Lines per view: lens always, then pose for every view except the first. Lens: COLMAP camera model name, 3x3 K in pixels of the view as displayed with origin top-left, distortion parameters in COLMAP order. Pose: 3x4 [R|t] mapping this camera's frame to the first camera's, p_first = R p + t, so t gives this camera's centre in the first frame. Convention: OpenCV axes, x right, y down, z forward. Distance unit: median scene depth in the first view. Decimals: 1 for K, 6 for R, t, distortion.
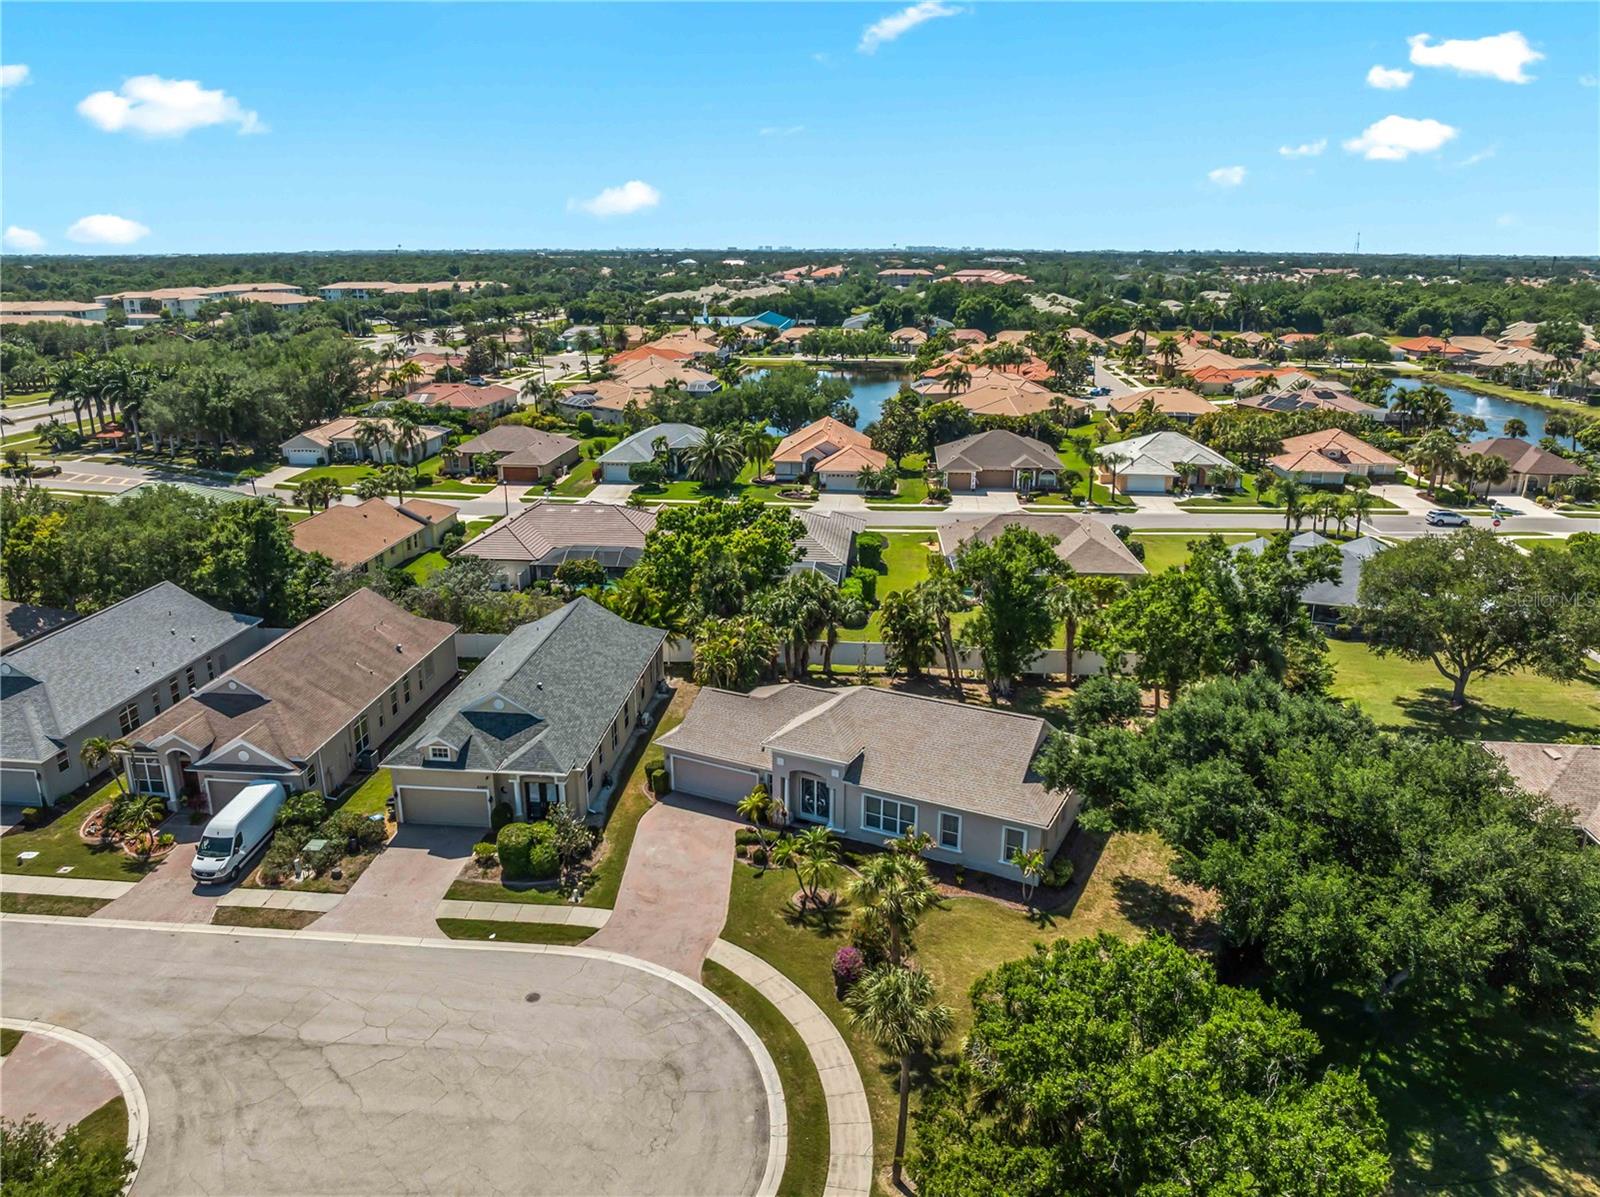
lens RADIAL K [[1141.4, 0, 791.4], [0, 1141.4, 598.2], [0, 0, 1]] dist [-0.034079, -0.004998]
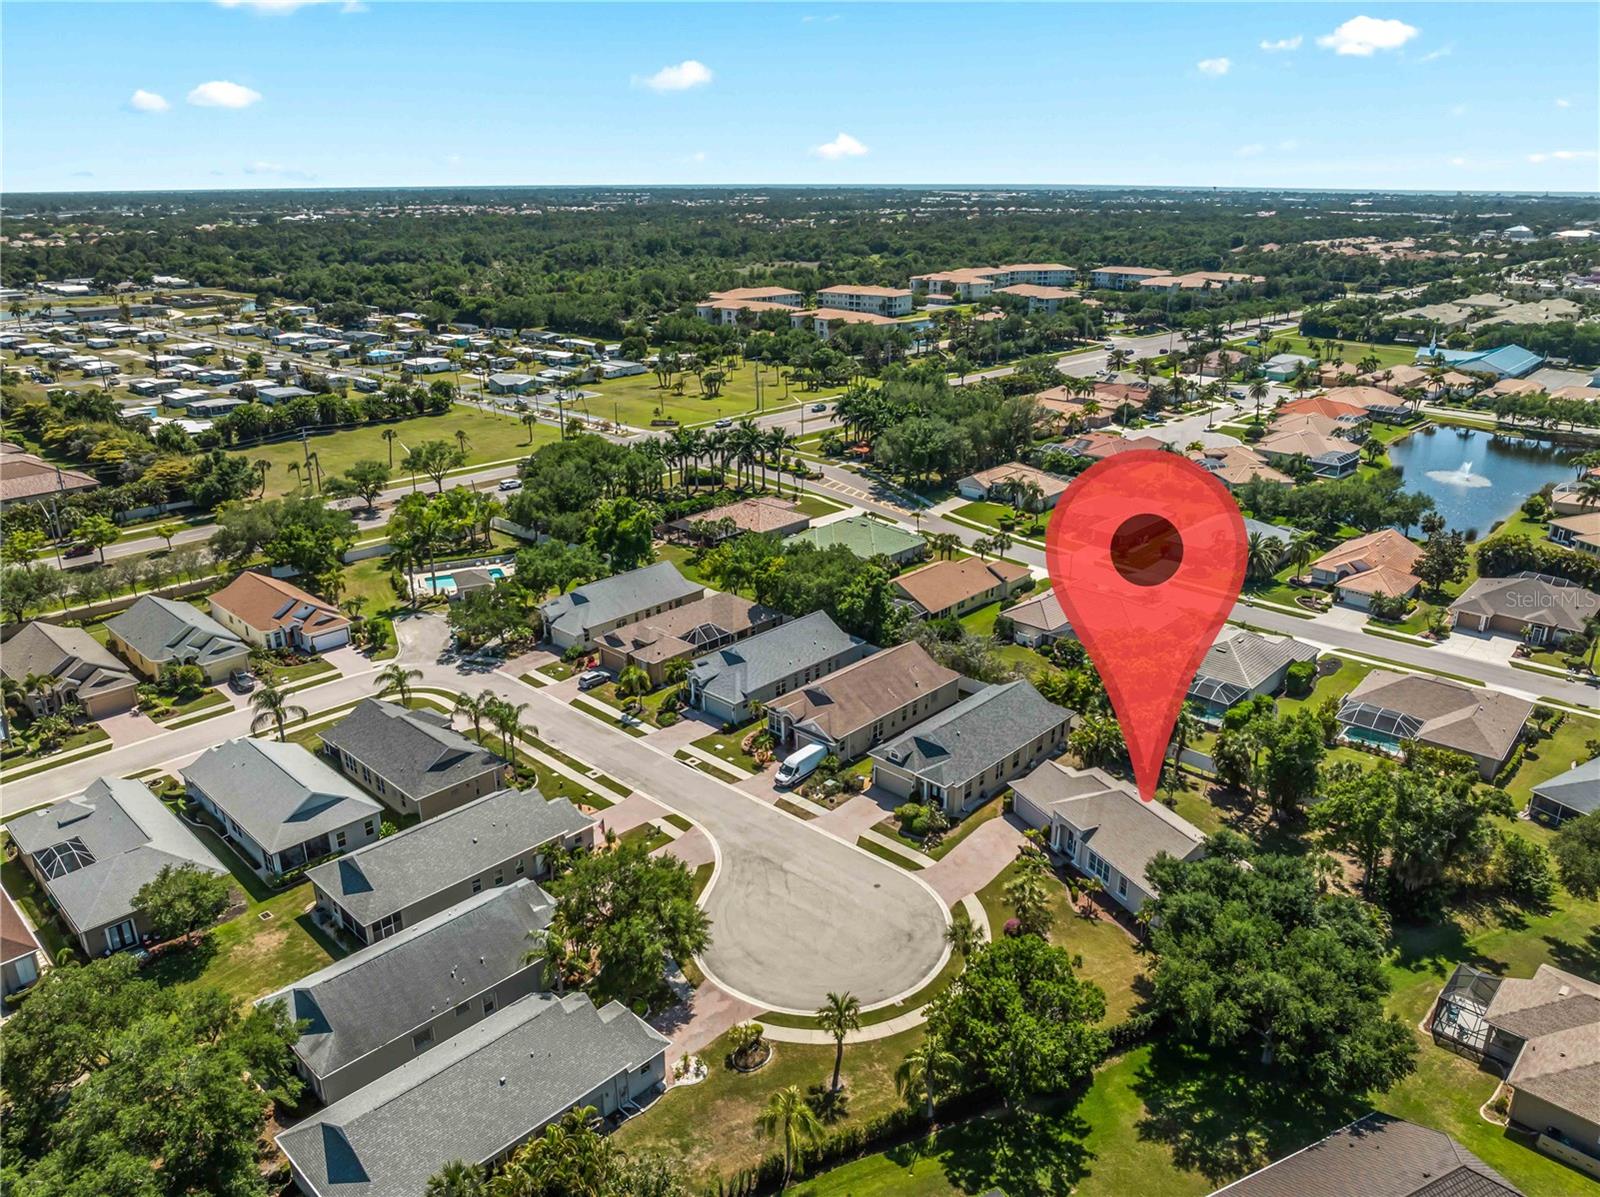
lens RADIAL K [[1141.4, 0, 791.4], [0, 1141.4, 598.2], [0, 0, 1]] dist [-0.034079, -0.004998]
pose [[0.786102, 0.211866, -0.580652, 0.609515], [-0.177928, 0.977220, 0.115680, -0.312464], [0.591934, 0.012378, 0.805892, -0.654301]]
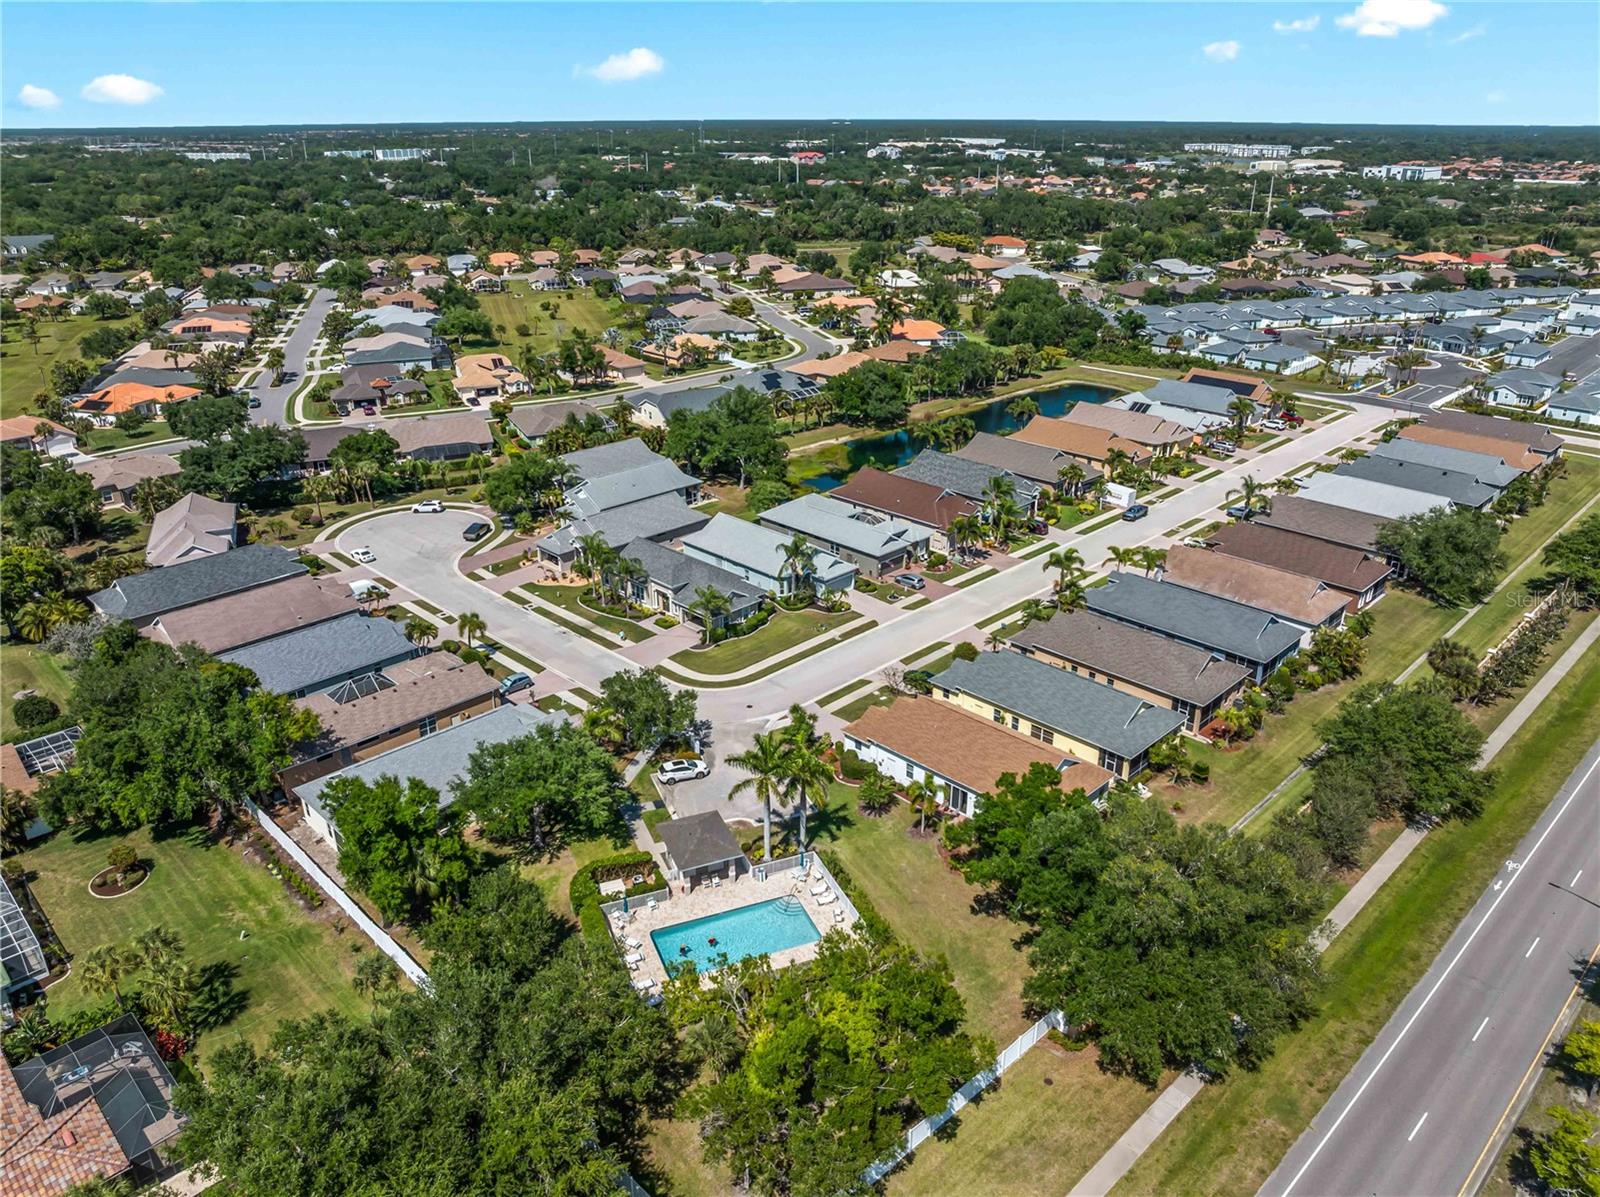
lens RADIAL K [[1141.4, 0, 791.4], [0, 1141.4, 598.2], [0, 0, 1]] dist [-0.034079, -0.004998]
pose [[-0.770967, -0.242466, 0.588915, -2.569296], [0.191634, 0.793522, 0.577581, -0.994958], [-0.607360, 0.558151, -0.565314, 1.759226]]
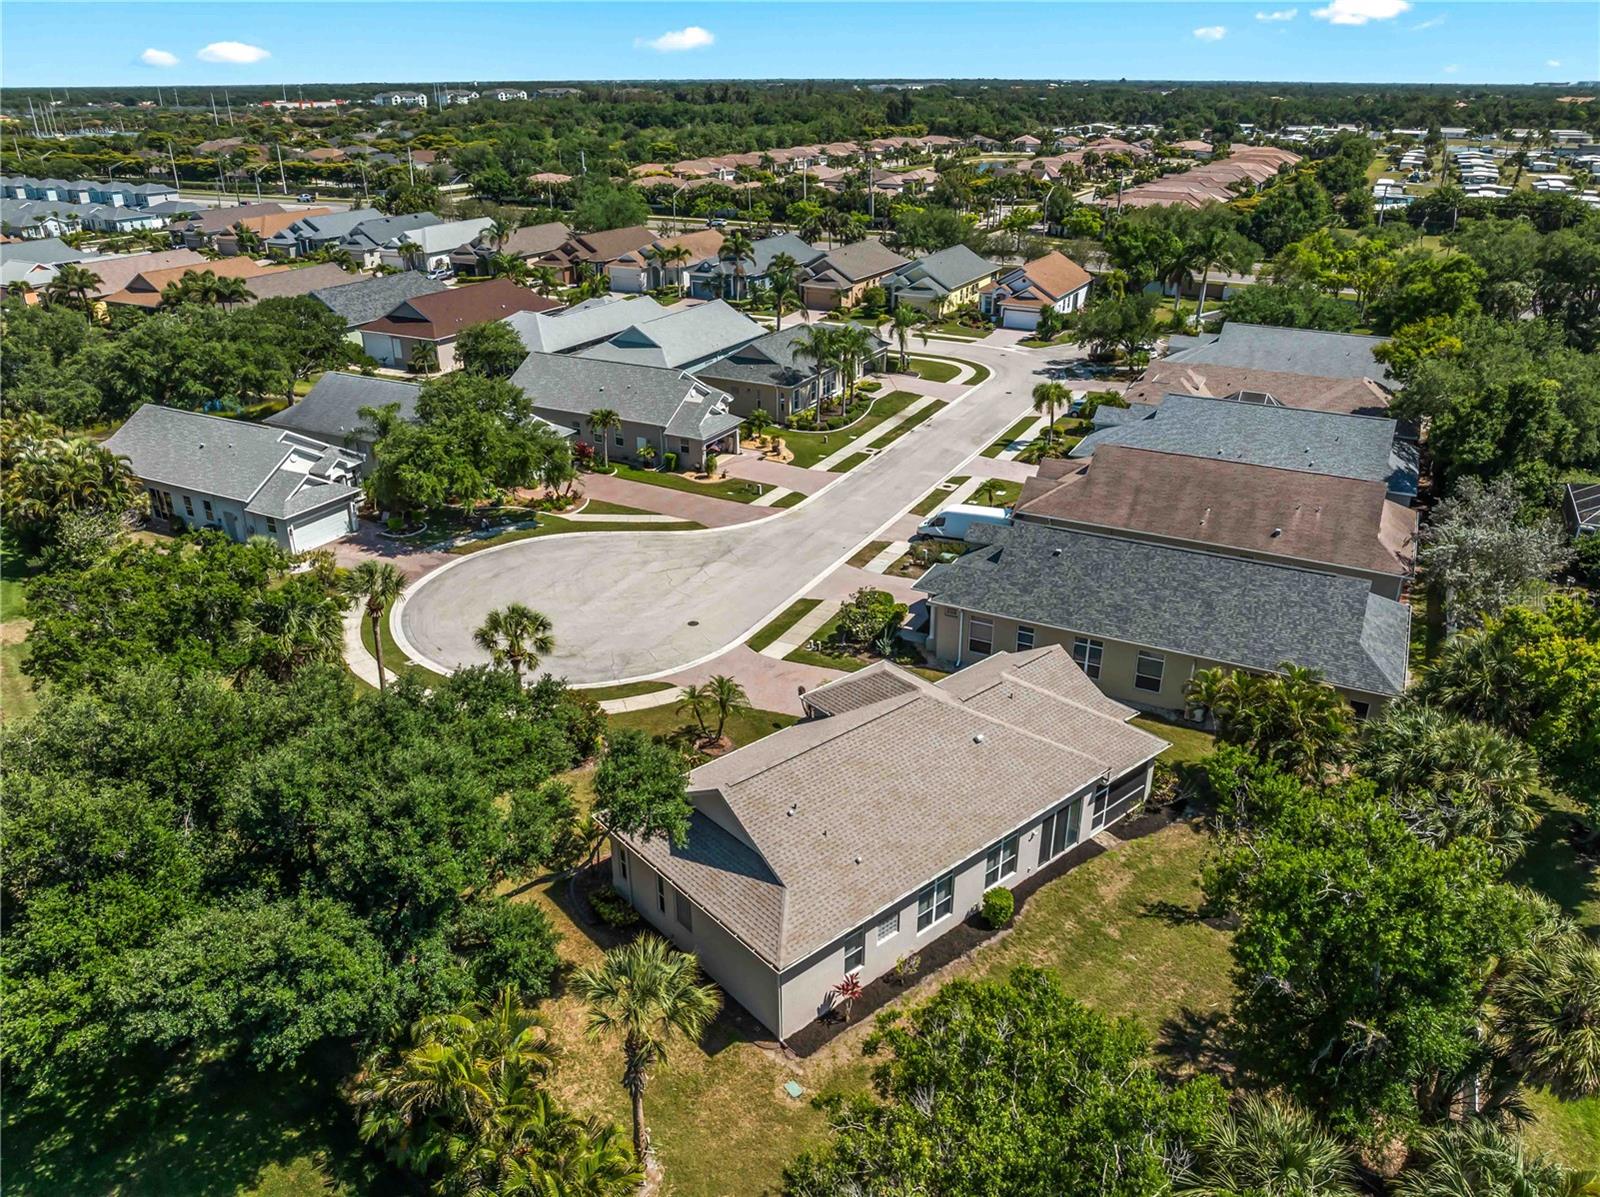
lens RADIAL K [[1181.1, 0, 790.0], [0, 1181.1, 597.1], [0, 0, 1]] dist [-0.037019, 0.004421]
pose [[-0.385367, 0.393186, -0.834804, 0.743081], [-0.258787, 0.822322, 0.506770, -0.356913], [0.885732, 0.411329, -0.215144, 1.099178]]
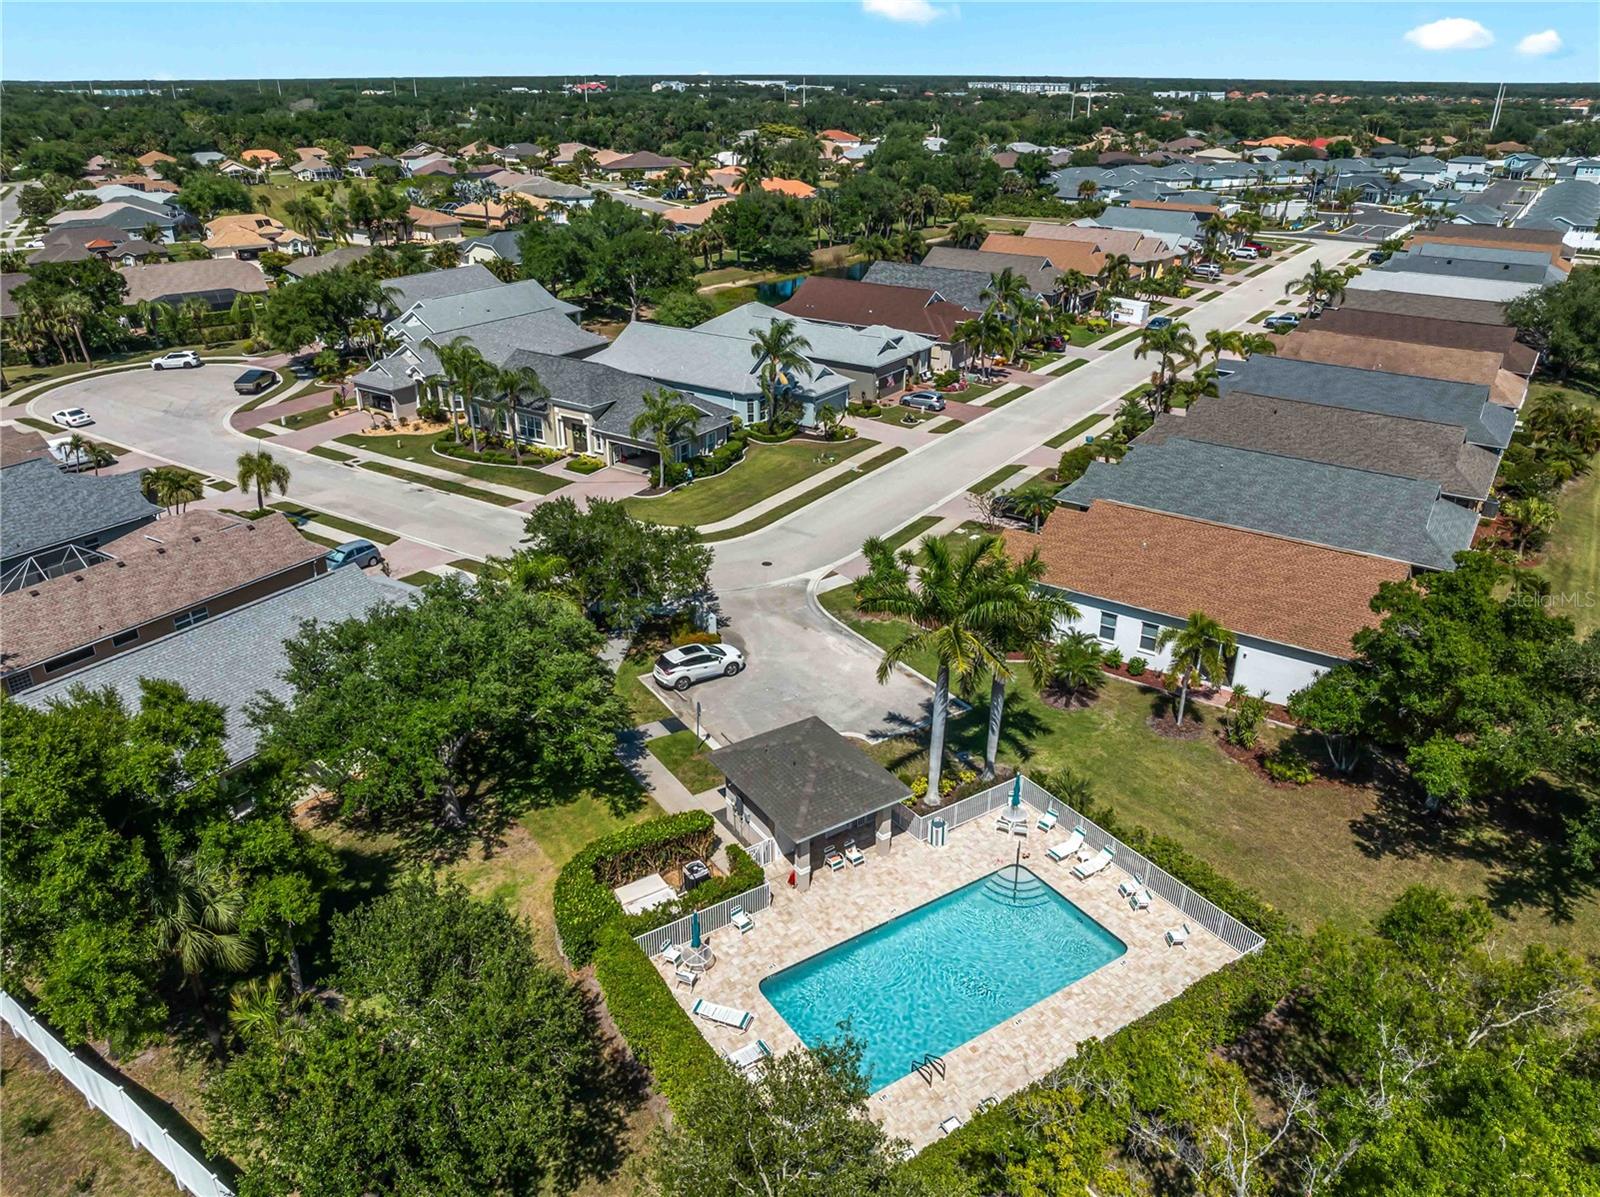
lens RADIAL K [[1141.4, 0, 791.4], [0, 1141.4, 598.2], [0, 0, 1]] dist [-0.034079, -0.004998]
pose [[-0.876015, -0.196901, 0.440259, -1.948137], [0.144238, 0.764118, 0.628744, -0.433067], [-0.460210, 0.614291, -0.640978, 1.559205]]
